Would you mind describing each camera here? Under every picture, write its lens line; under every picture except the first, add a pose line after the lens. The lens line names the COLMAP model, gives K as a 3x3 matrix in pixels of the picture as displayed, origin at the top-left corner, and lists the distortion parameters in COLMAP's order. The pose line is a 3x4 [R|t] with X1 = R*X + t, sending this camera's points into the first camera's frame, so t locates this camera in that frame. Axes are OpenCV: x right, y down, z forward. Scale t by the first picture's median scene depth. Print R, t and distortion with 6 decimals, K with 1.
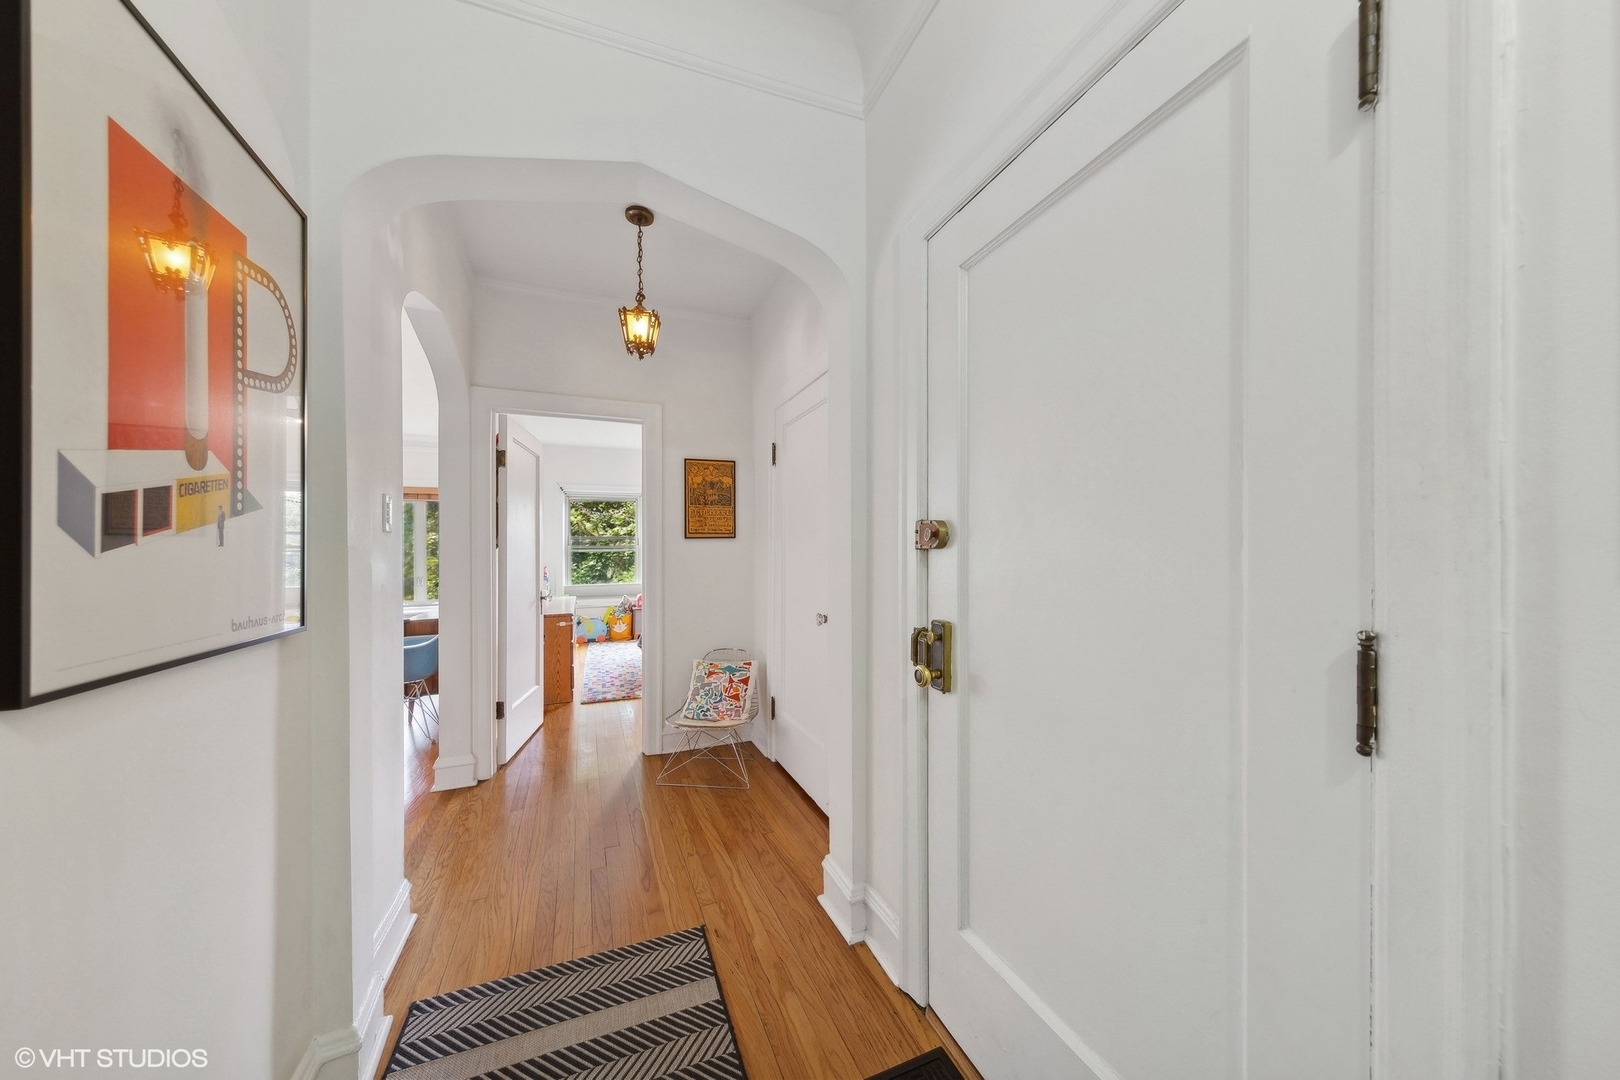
lens RADIAL K [[516.7, 0, 806.8], [0, 516.7, 544.4], [0, 0, 1]] dist [0.008038, -0.000585]
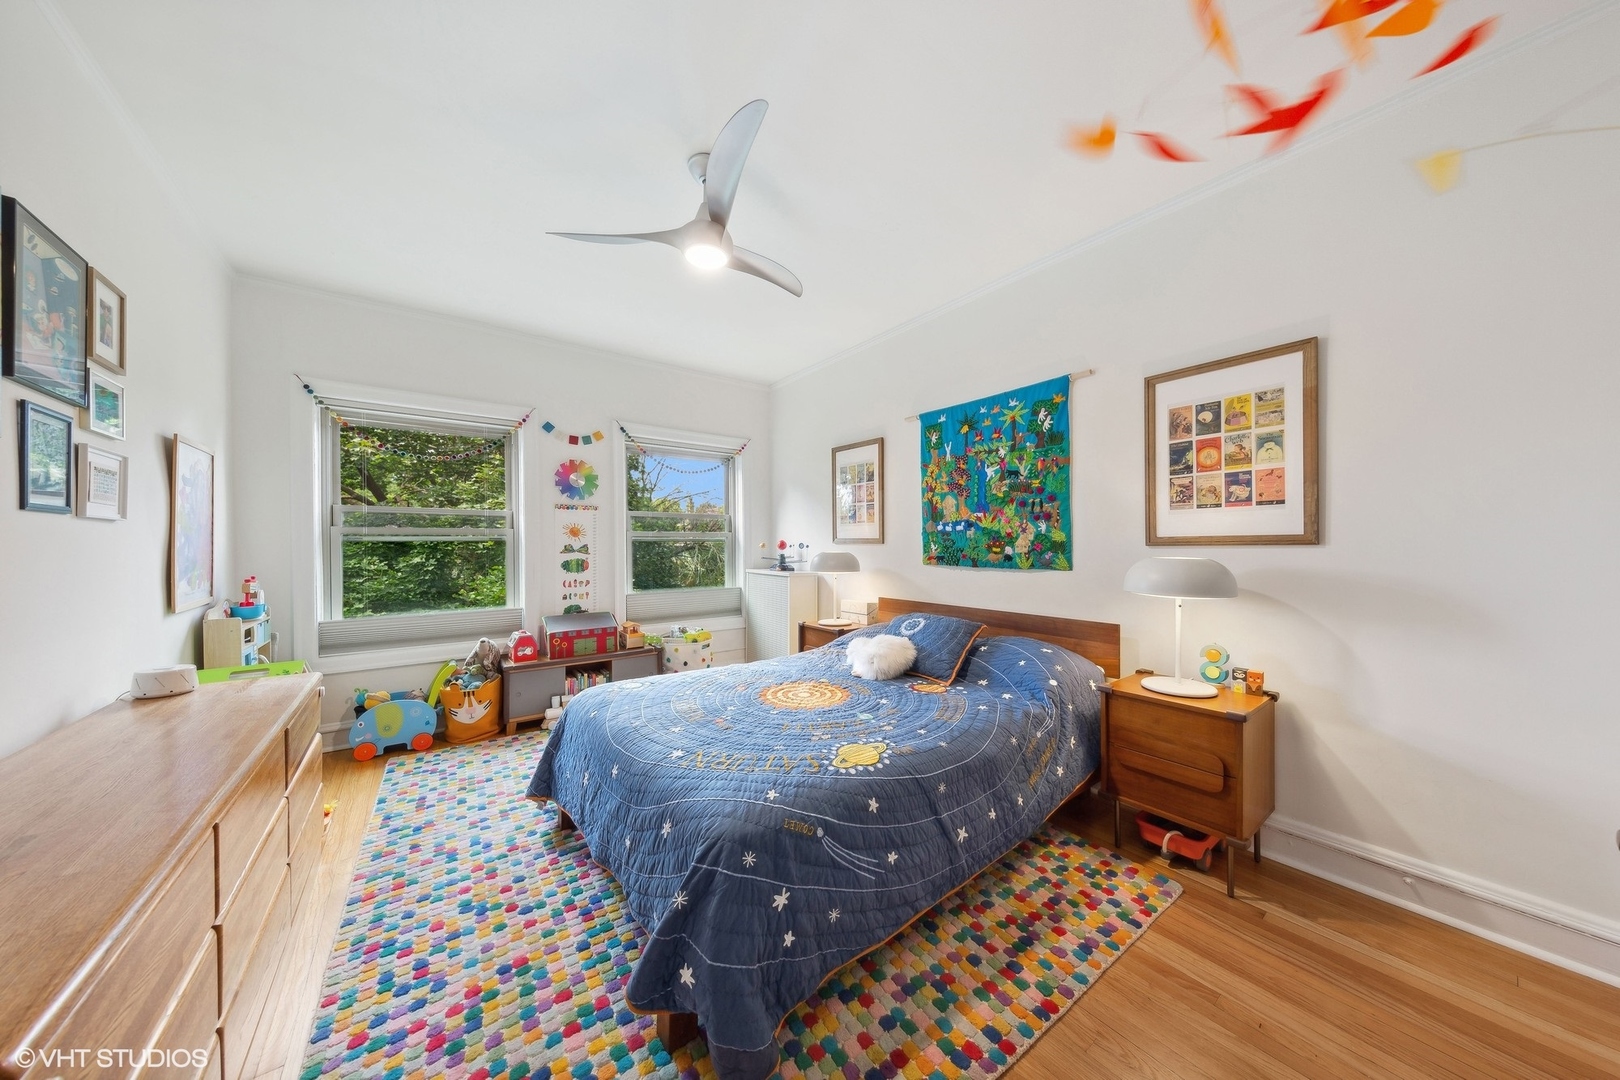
lens RADIAL K [[516.7, 0, 795.1], [0, 516.7, 542.2], [0, 0, 1]] dist [0.008038, -0.000585]
pose [[0.976308, 0.008967, 0.216201, -0.213232], [-0.010168, 0.999938, 0.004444, 0.014363], [-0.216148, -0.006537, 0.976339, 0.577824]]
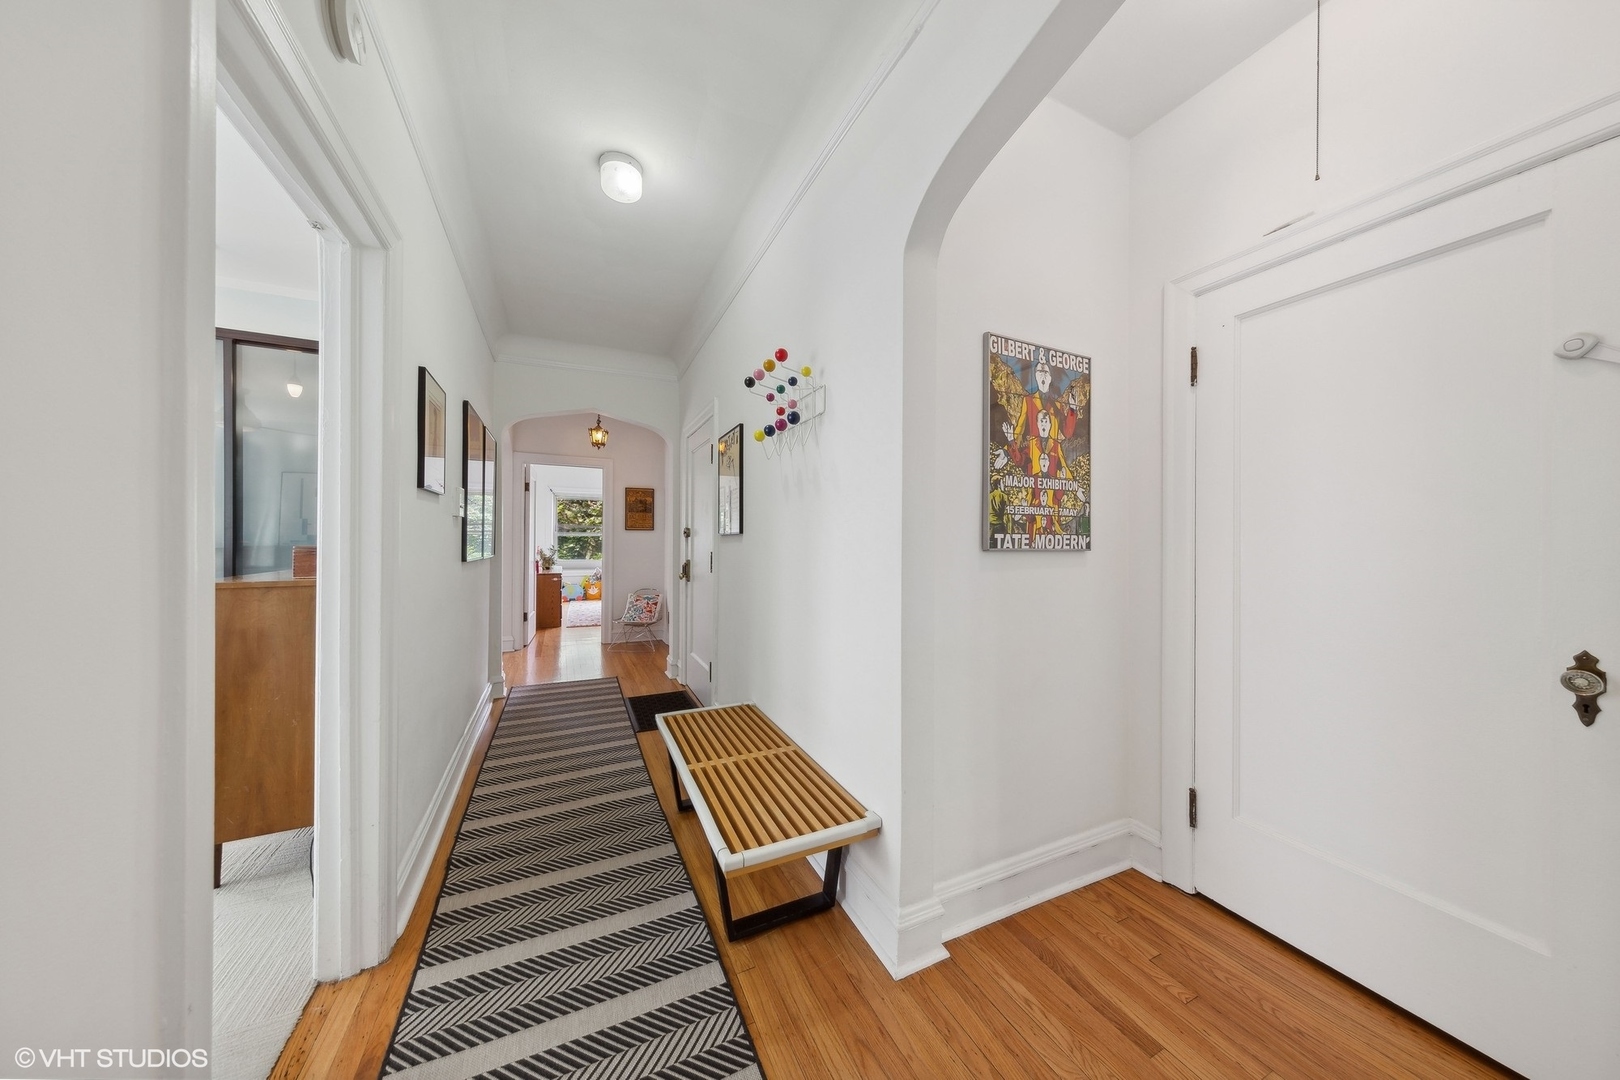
lens RADIAL K [[516.7, 0, 821.1], [0, 516.7, 542.4], [0, 0, 1]] dist [0.008038, -0.000585]
pose [[0.998198, 0.017003, 0.057541, 0.192239], [-0.018056, 0.999678, 0.017830, -0.006878], [-0.057219, -0.018837, 0.998184, -0.481409]]
